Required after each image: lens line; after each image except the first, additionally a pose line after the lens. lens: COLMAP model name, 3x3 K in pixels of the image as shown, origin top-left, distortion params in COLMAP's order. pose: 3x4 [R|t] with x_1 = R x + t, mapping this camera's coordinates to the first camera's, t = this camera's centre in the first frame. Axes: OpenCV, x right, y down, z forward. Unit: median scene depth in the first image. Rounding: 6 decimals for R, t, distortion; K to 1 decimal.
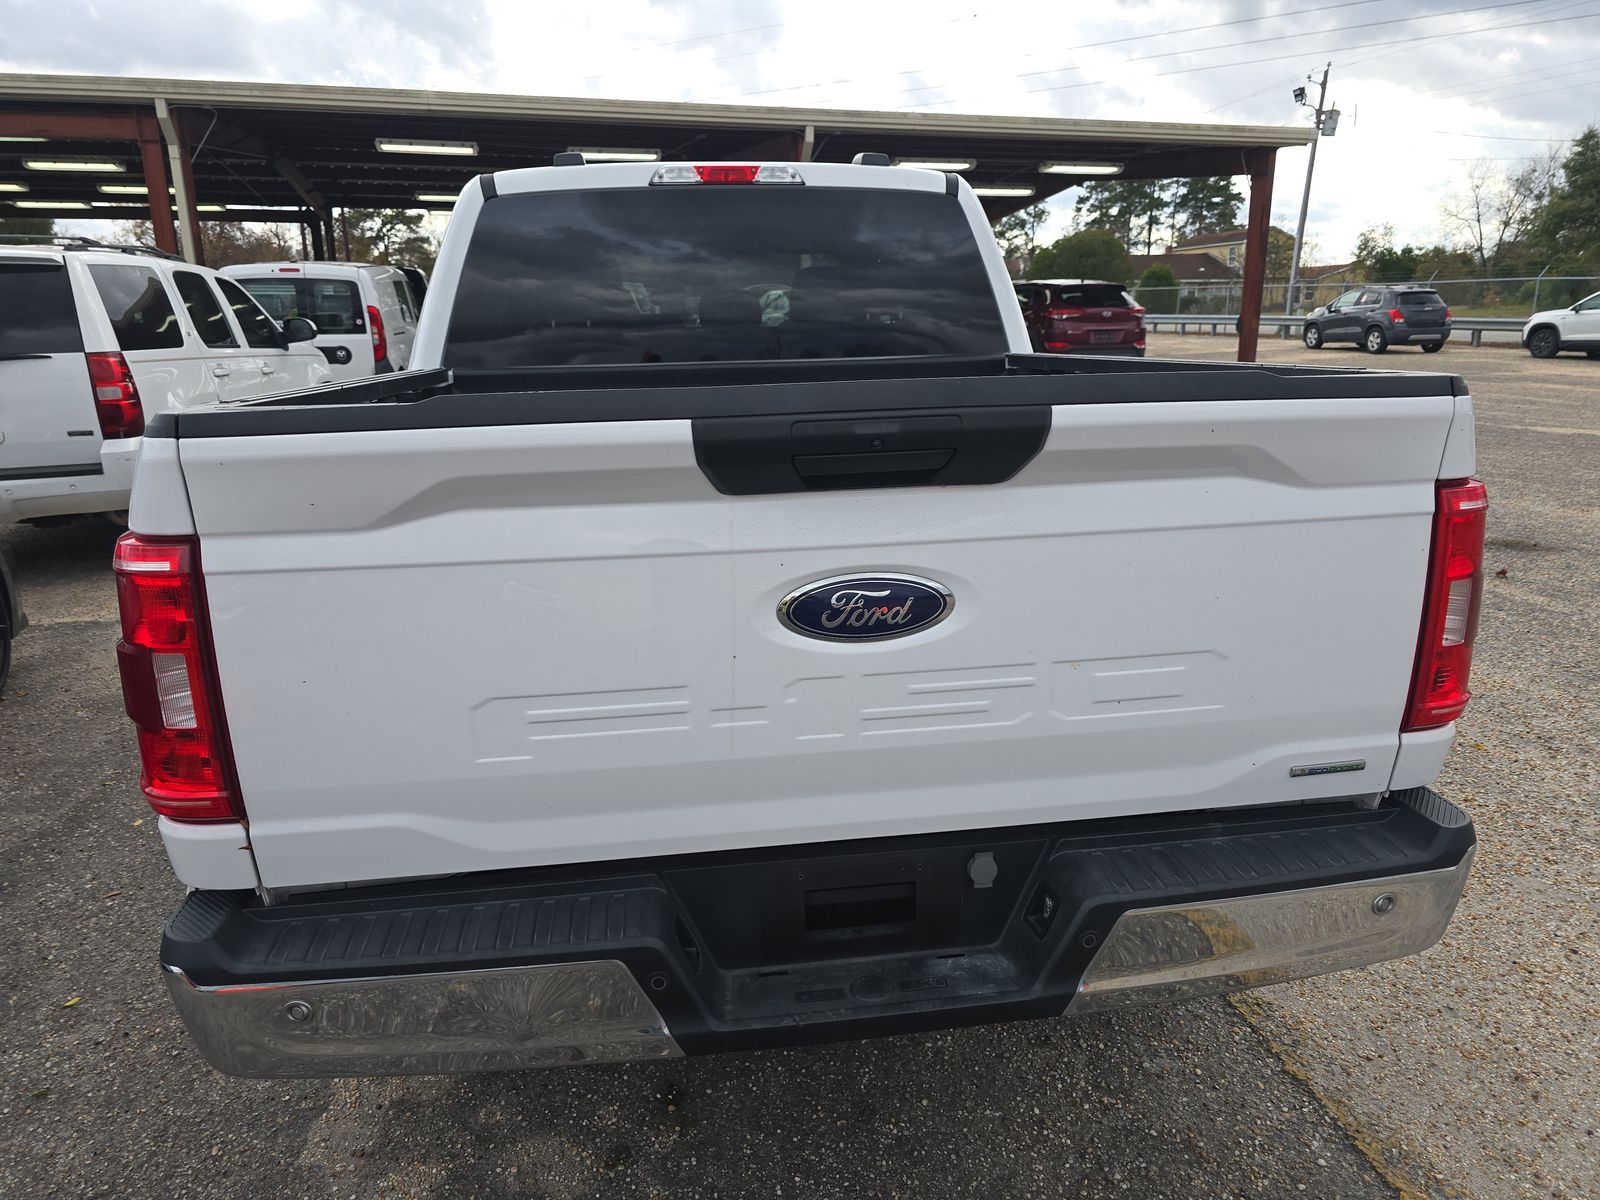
lens RADIAL K [[1068.9, 0, 806.7], [0, 1068.9, 608.9], [0, 0, 1]] dist [0.032174, -0.034900]
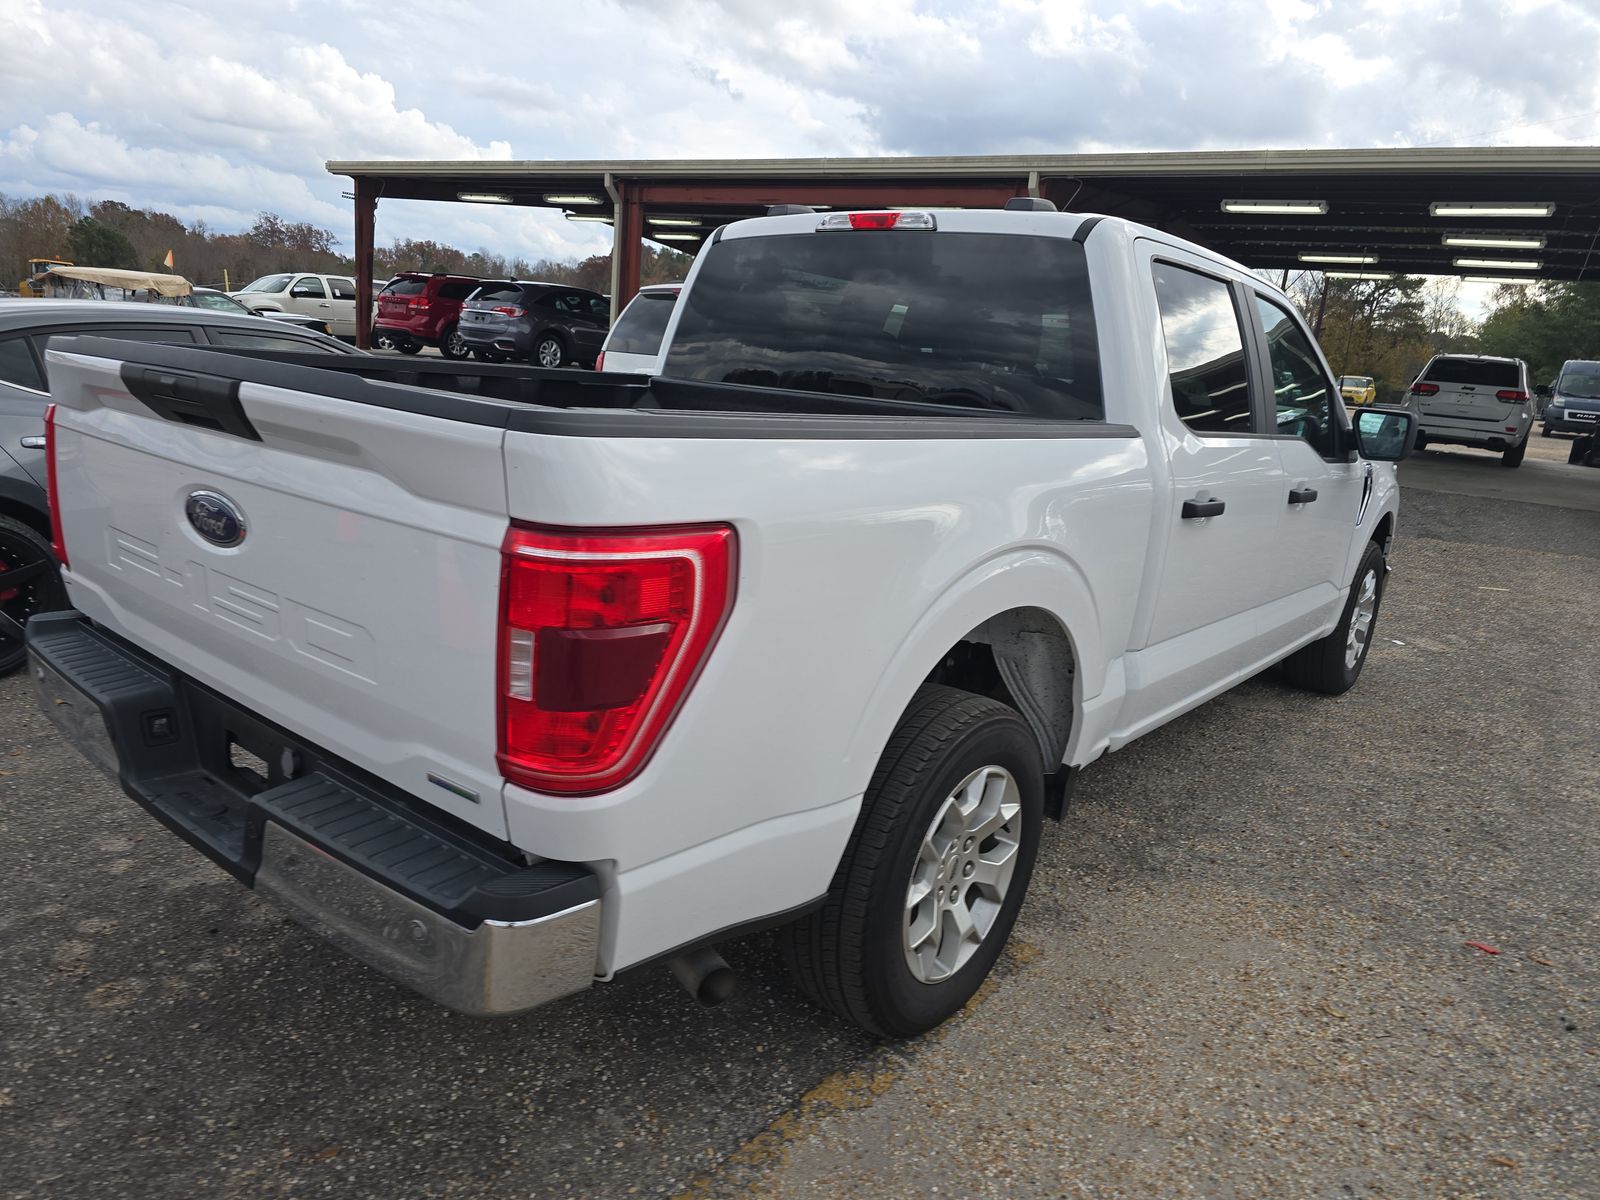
lens RADIAL K [[1081.6, 0, 799.5], [0, 1081.6, 604.0], [0, 0, 1]] dist [0.071962, -0.069270]
pose [[0.666653, 0.236056, -0.707001, 0.736030], [-0.279538, 0.958475, 0.056434, -0.086452], [0.690964, 0.160012, 0.704957, 0.258799]]
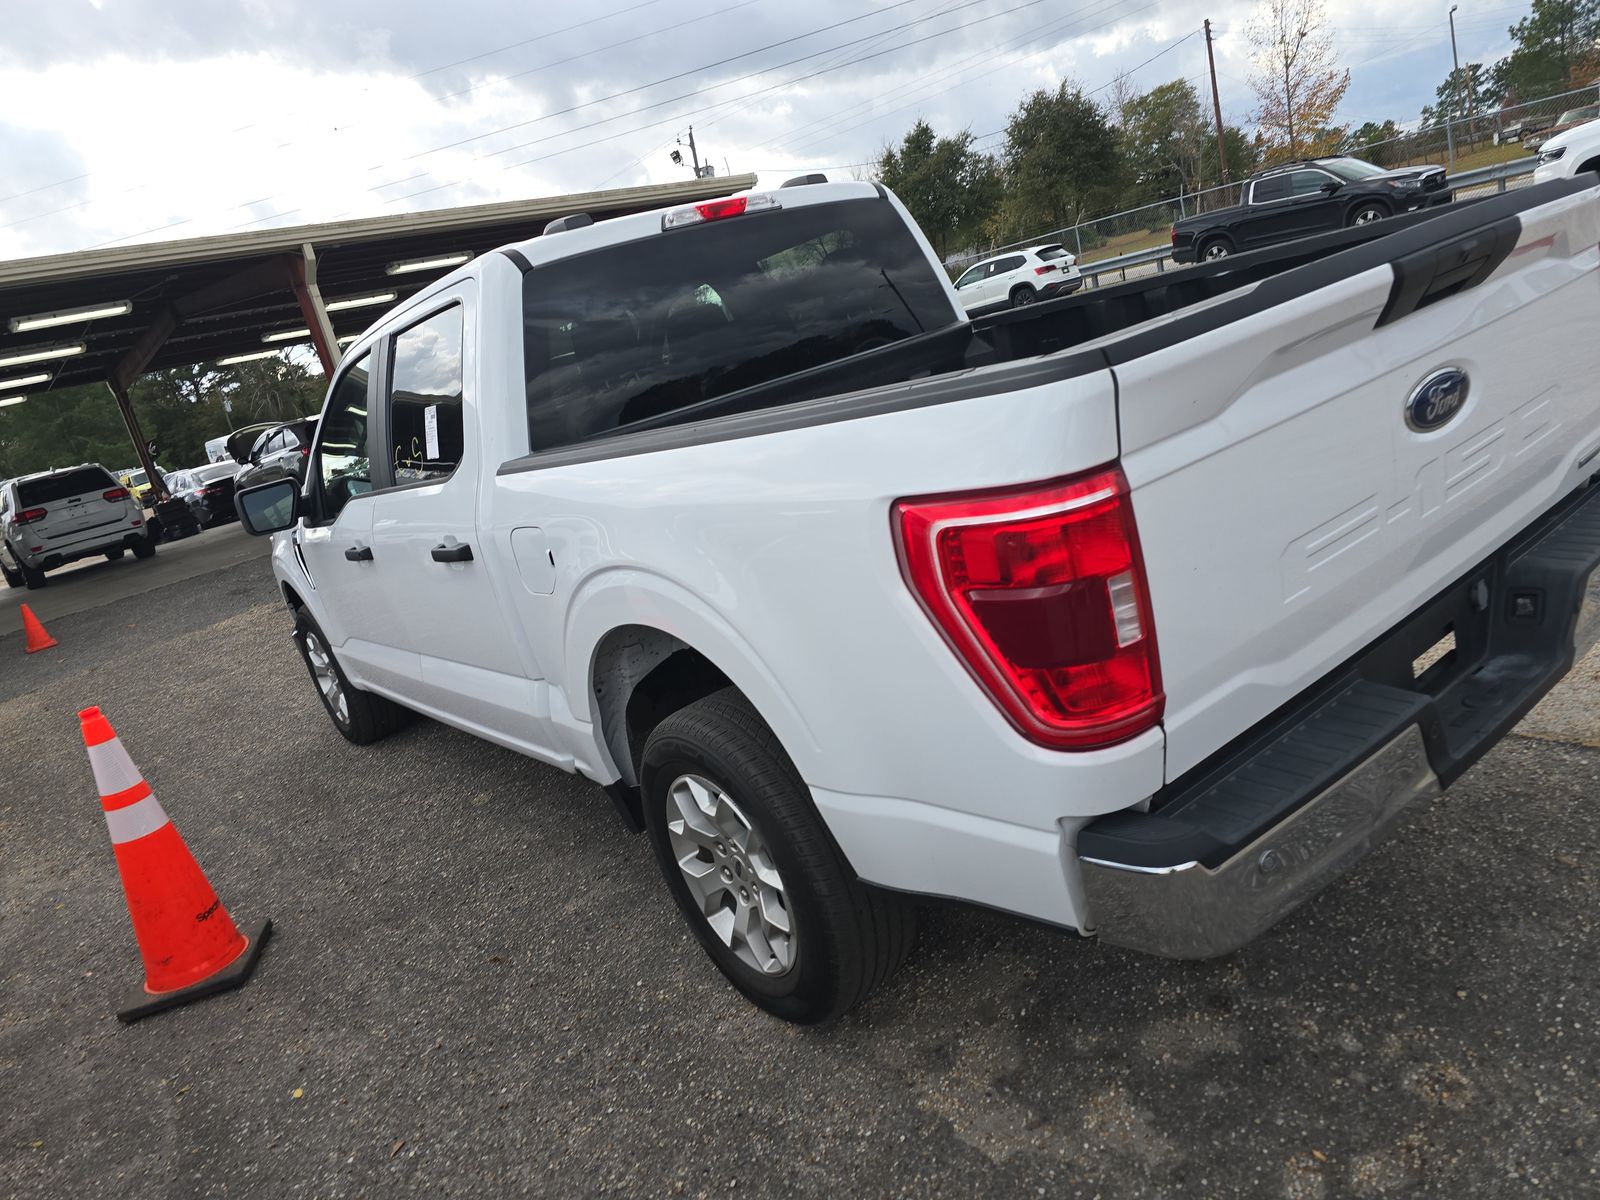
lens RADIAL K [[1068.9, 0, 806.7], [0, 1068.9, 608.9], [0, 0, 1]] dist [0.032174, -0.034900]
pose [[0.852444, -0.316962, 0.415781, -0.572154], [0.345709, 0.938319, 0.006528, -0.017218], [-0.392204, 0.138175, 0.909442, 0.068957]]
